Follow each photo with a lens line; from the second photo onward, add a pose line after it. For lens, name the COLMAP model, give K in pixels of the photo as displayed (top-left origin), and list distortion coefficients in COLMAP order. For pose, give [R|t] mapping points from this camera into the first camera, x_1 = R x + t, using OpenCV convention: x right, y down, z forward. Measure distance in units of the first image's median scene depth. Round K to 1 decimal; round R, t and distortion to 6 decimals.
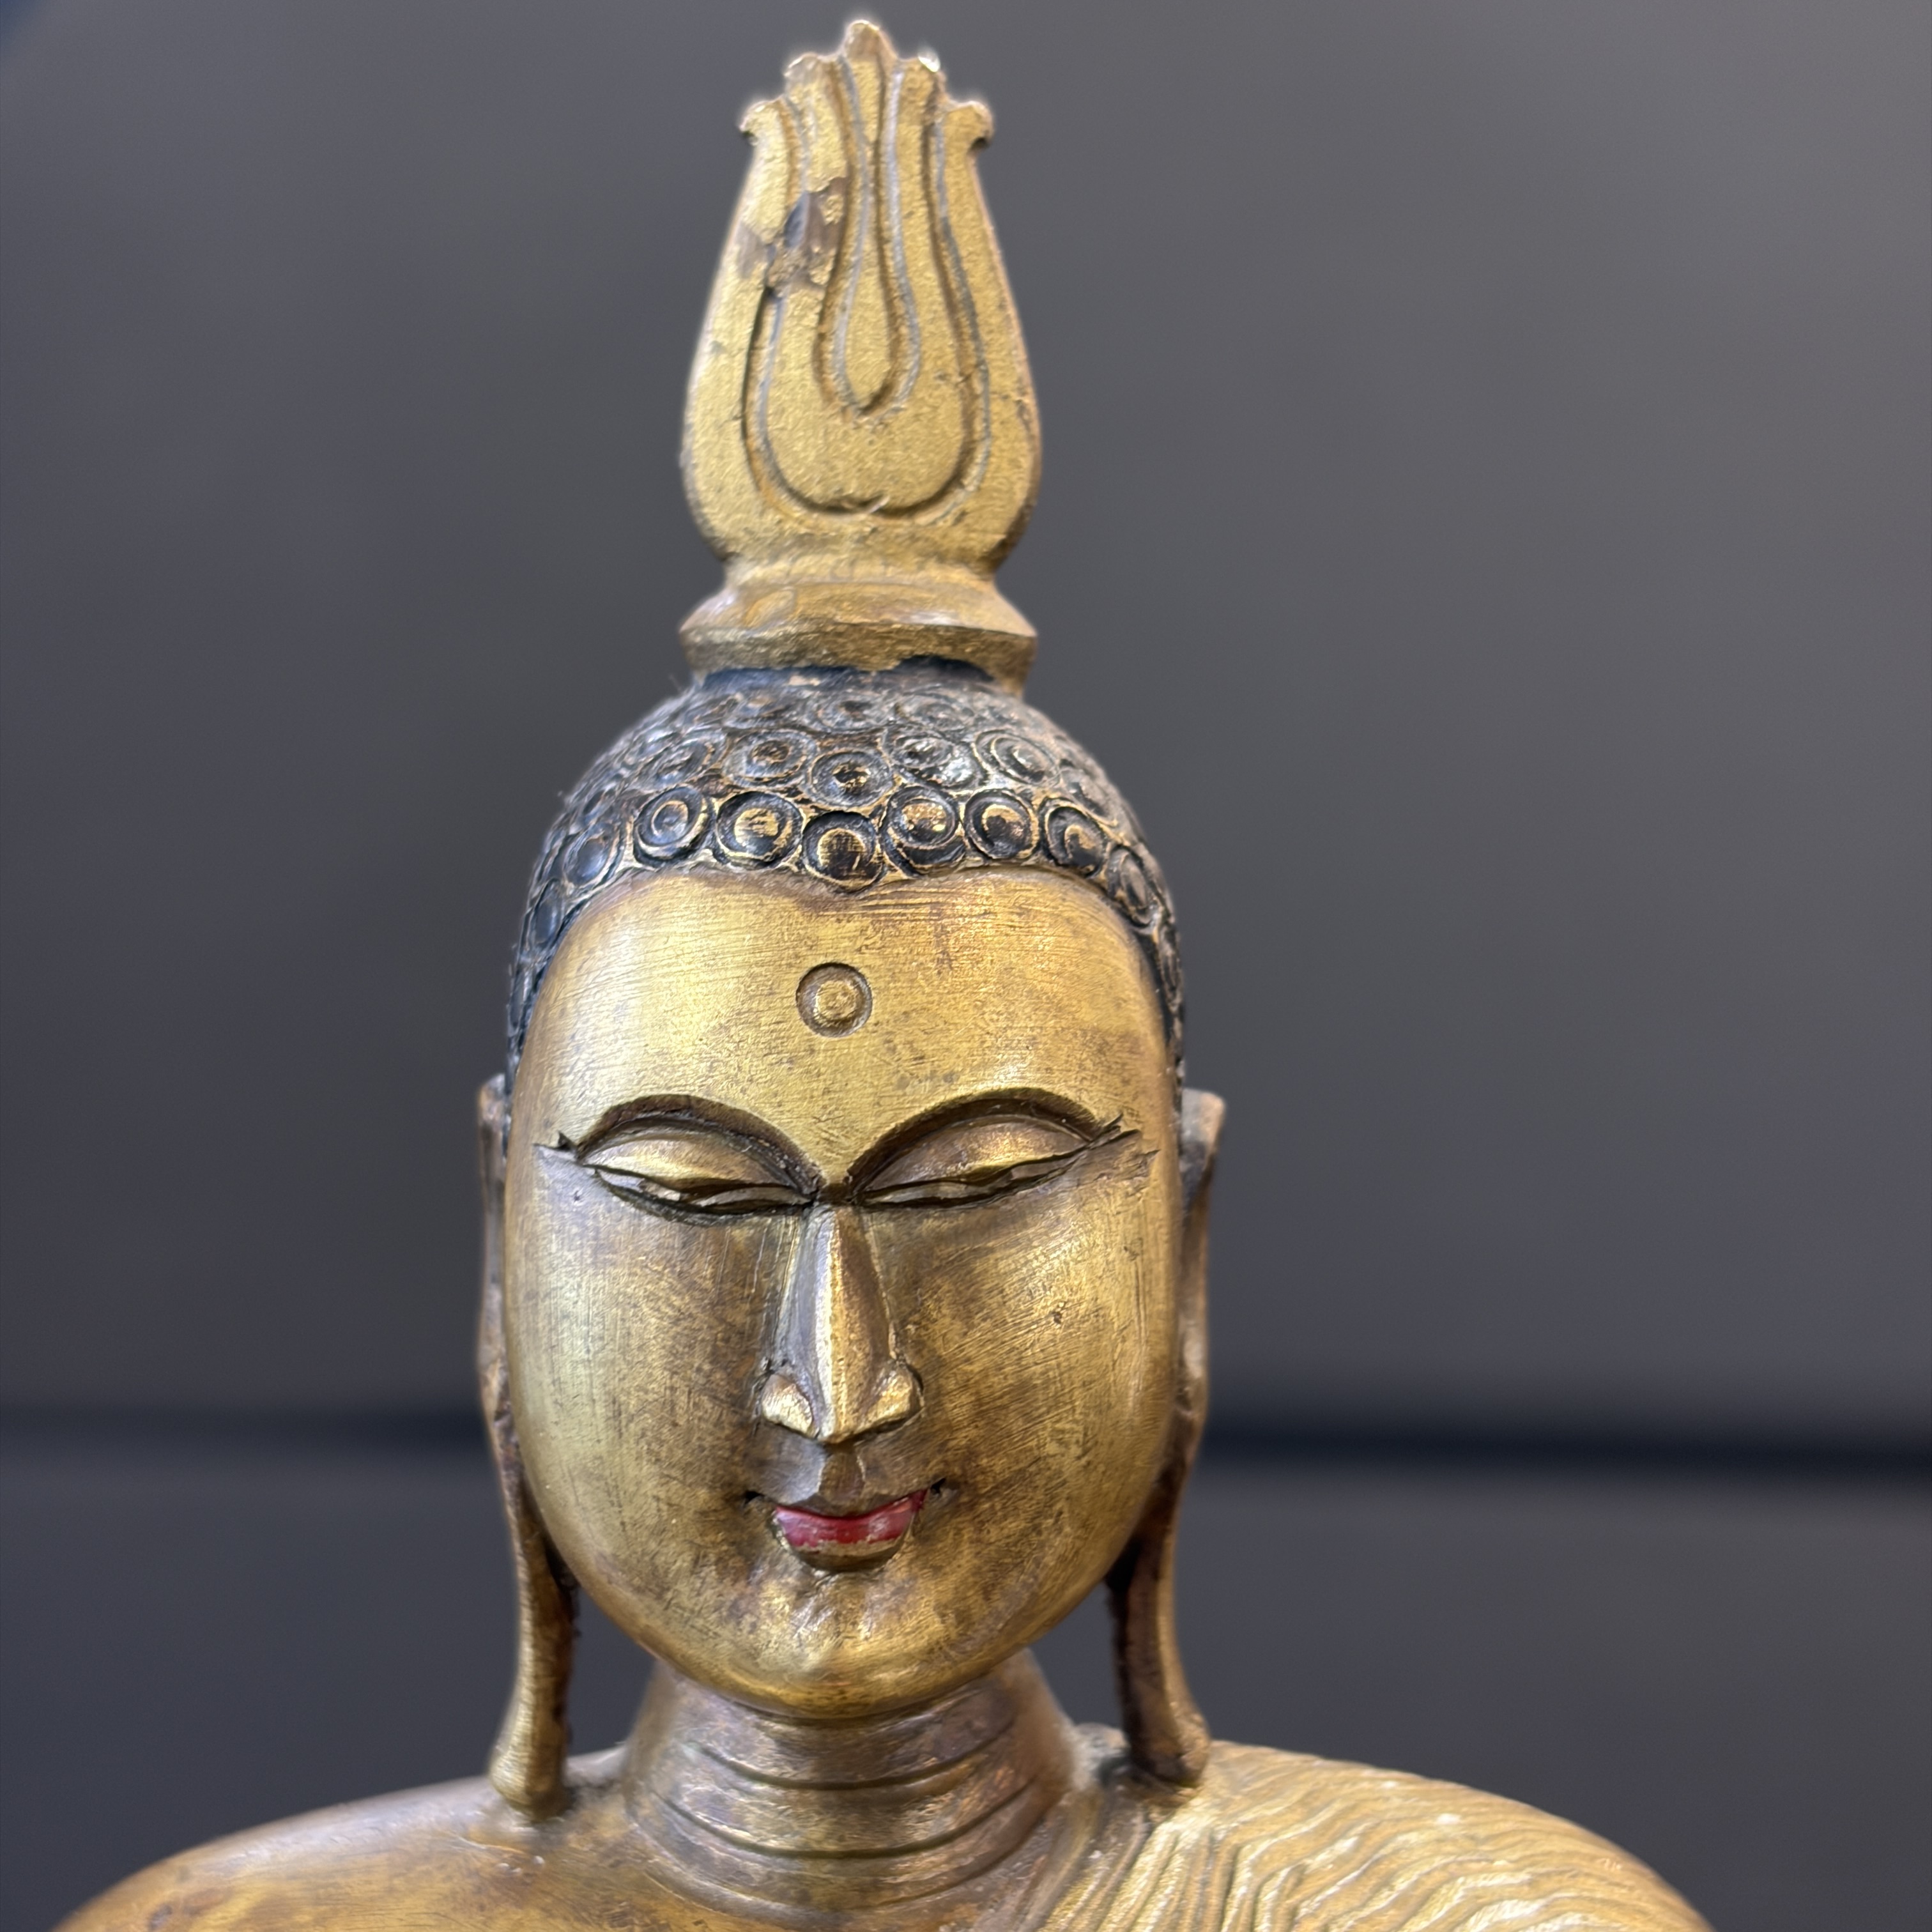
lens RADIAL K [[4039.0, 0, 953.7], [0, 4039.0, 985.4], [0, 0, 1]] dist [0.120626, 0.000000]
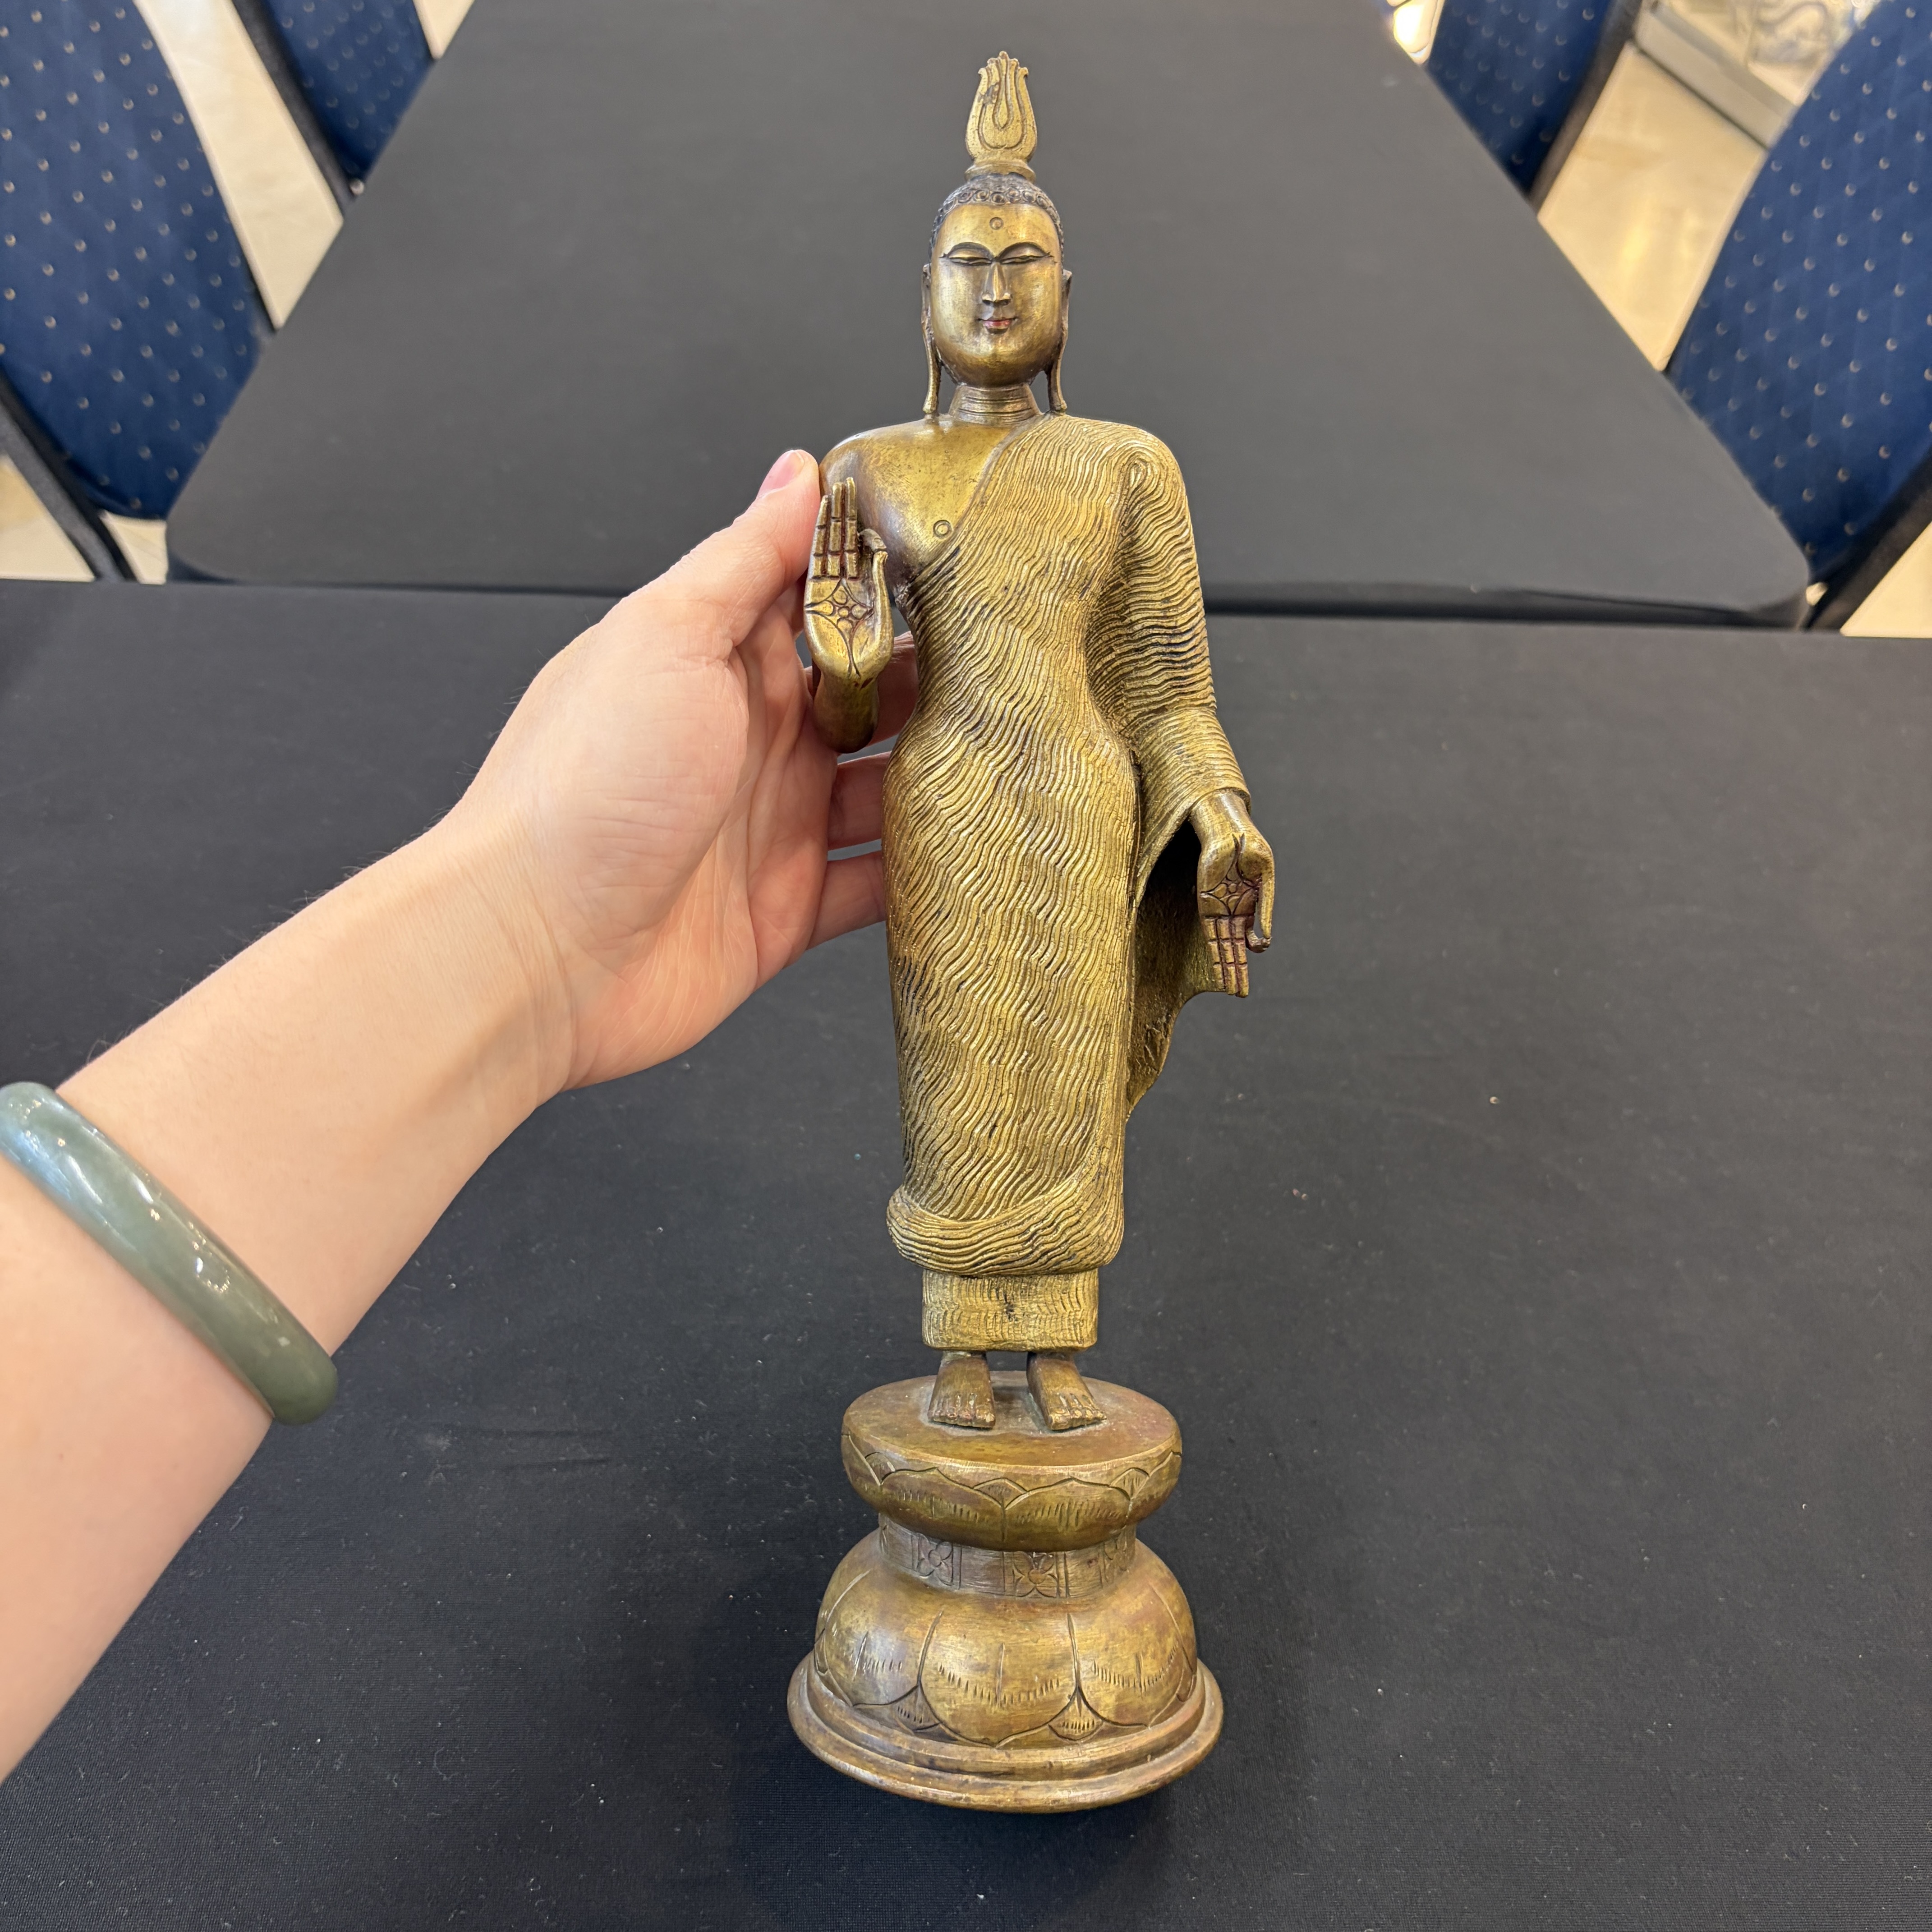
lens RADIAL K [[1881.0, 0, 961.3], [0, 1881.0, 1001.0], [0, 0, 1]] dist [-0.006825, 0.000000]
pose [[0.999761, 0.015042, -0.015867, -0.021147], [-0.013942, 0.997635, 0.067311, 0.852423], [0.016841, -0.067074, 0.997606, -1.531483]]
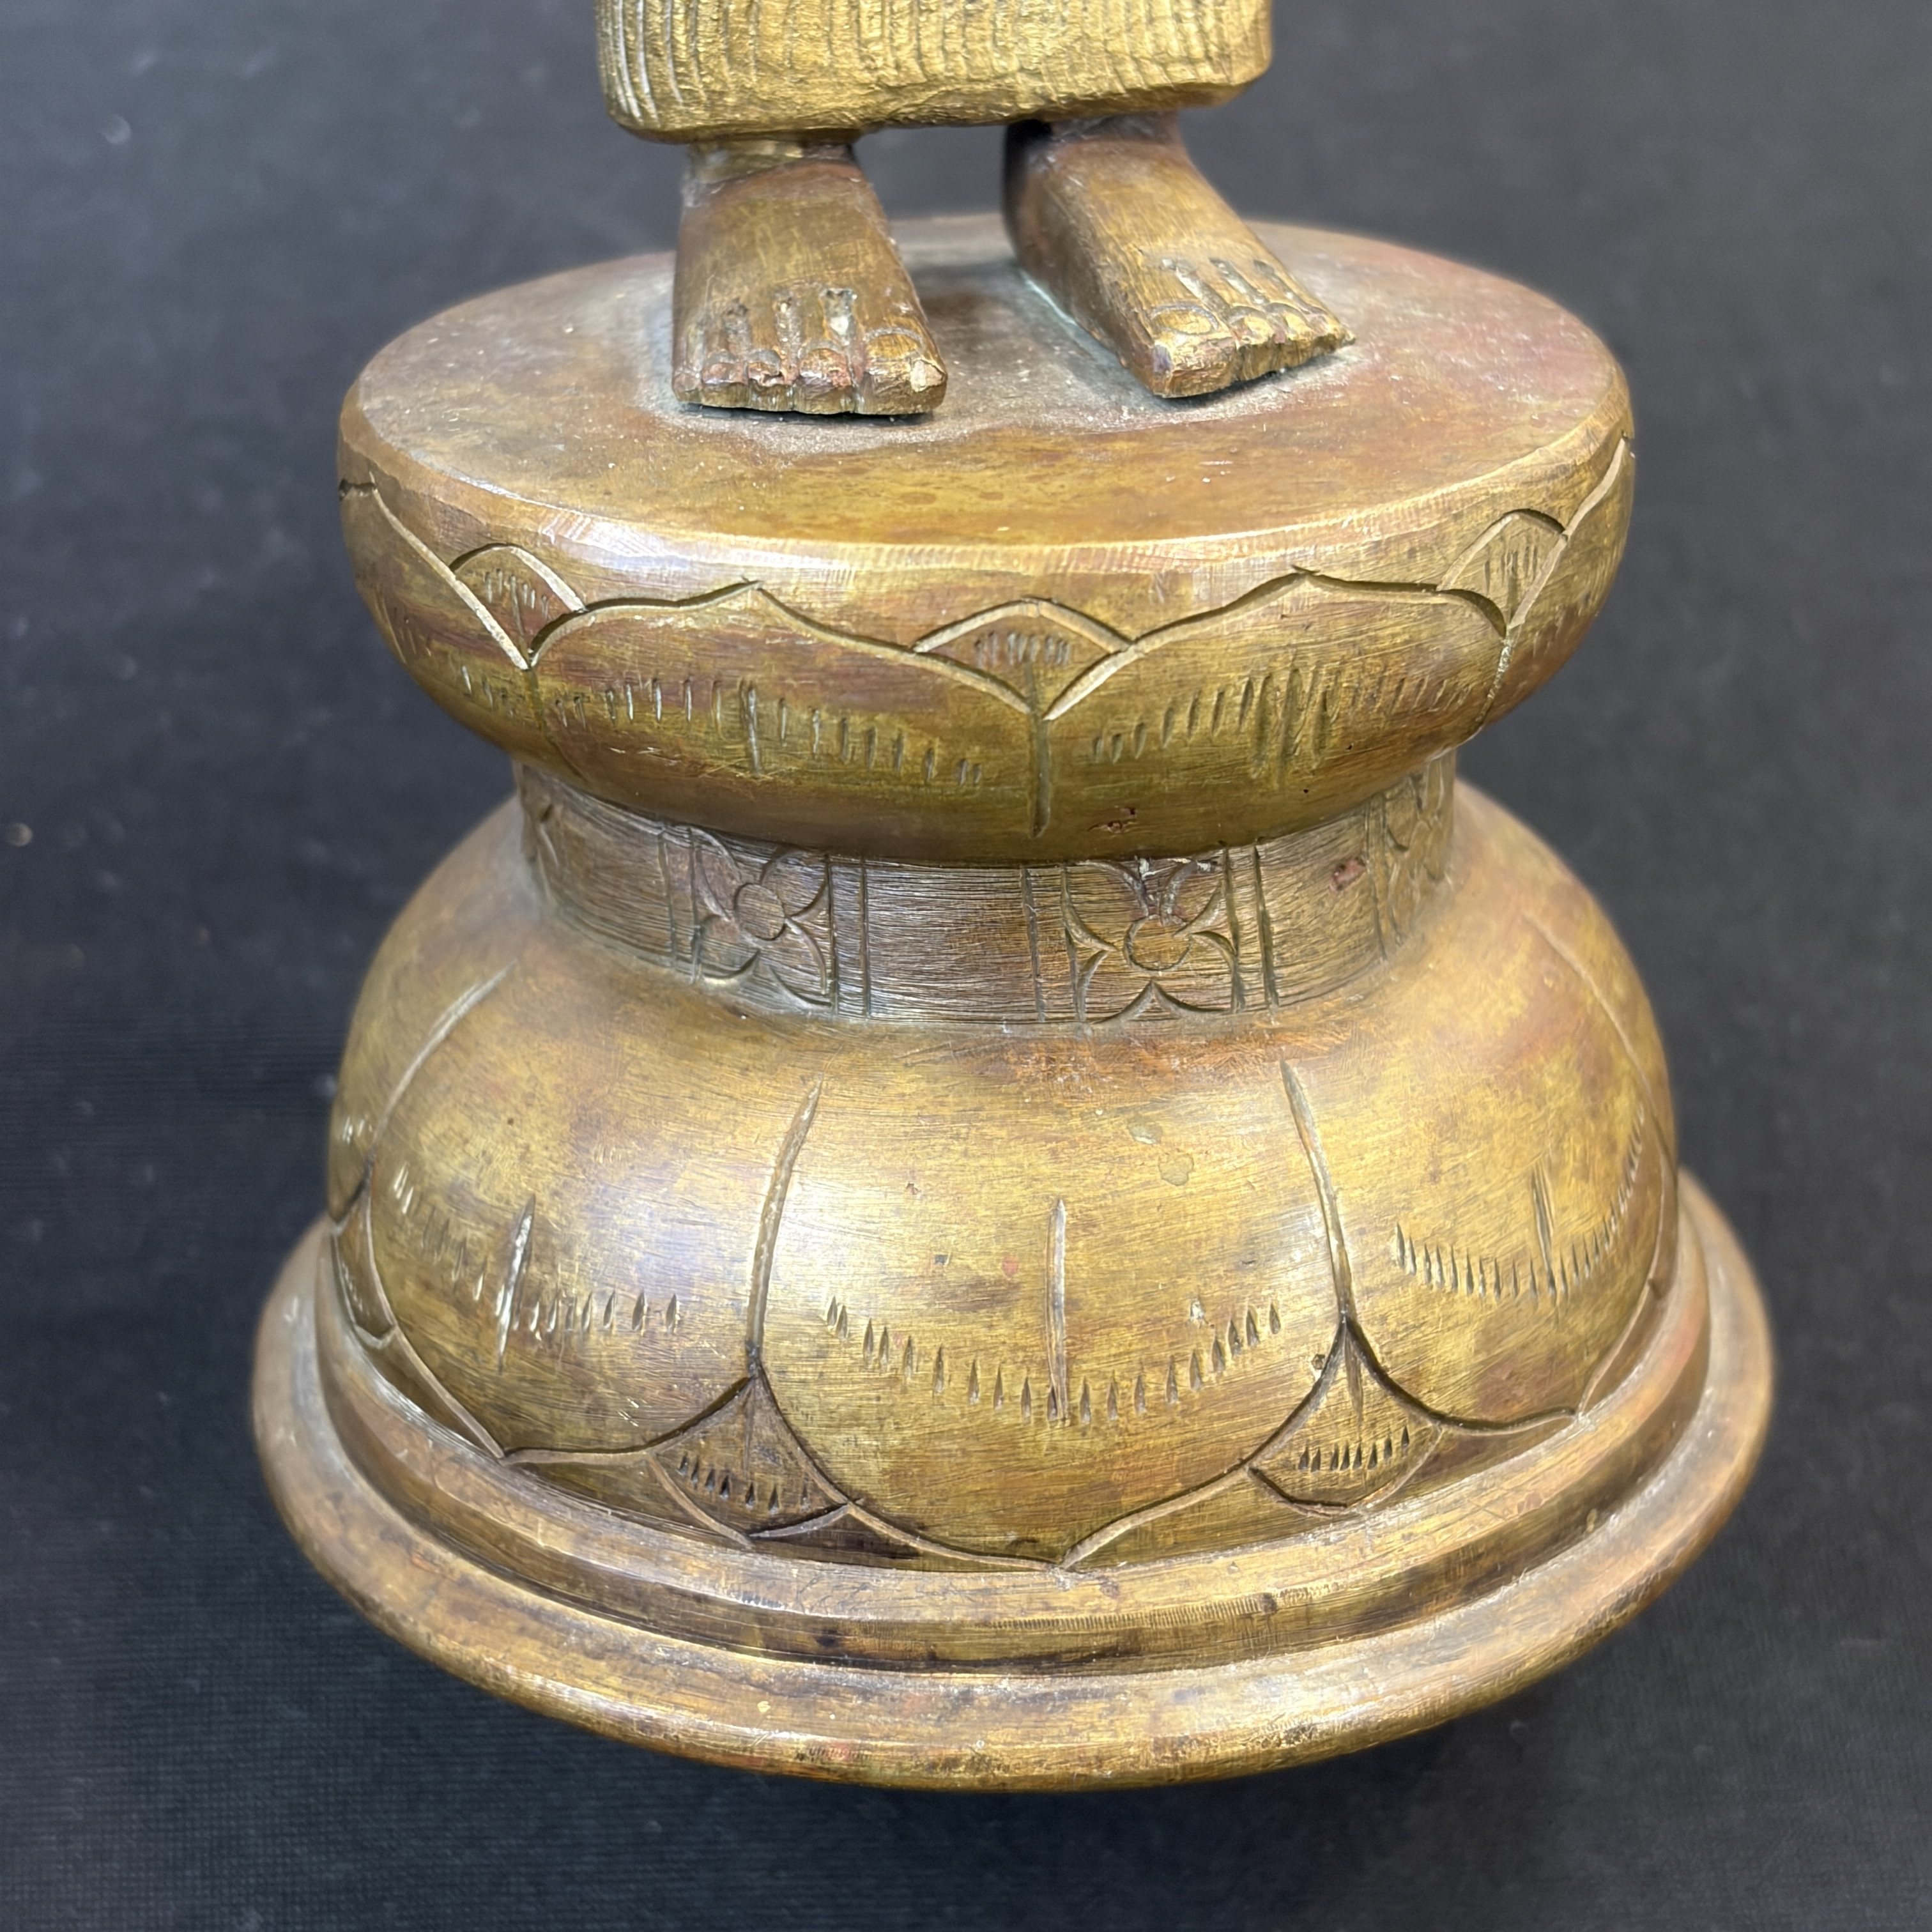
lens RADIAL K [[4039.0, 0, 957.6], [0, 4039.0, 895.6], [0, 0, 1]] dist [0.120626, 0.000000]
pose [[0.992746, -0.080002, 0.089756, -0.141686], [0.039003, 0.920413, 0.388997, 1.200005], [-0.113733, -0.382674, 0.916856, -0.411266]]
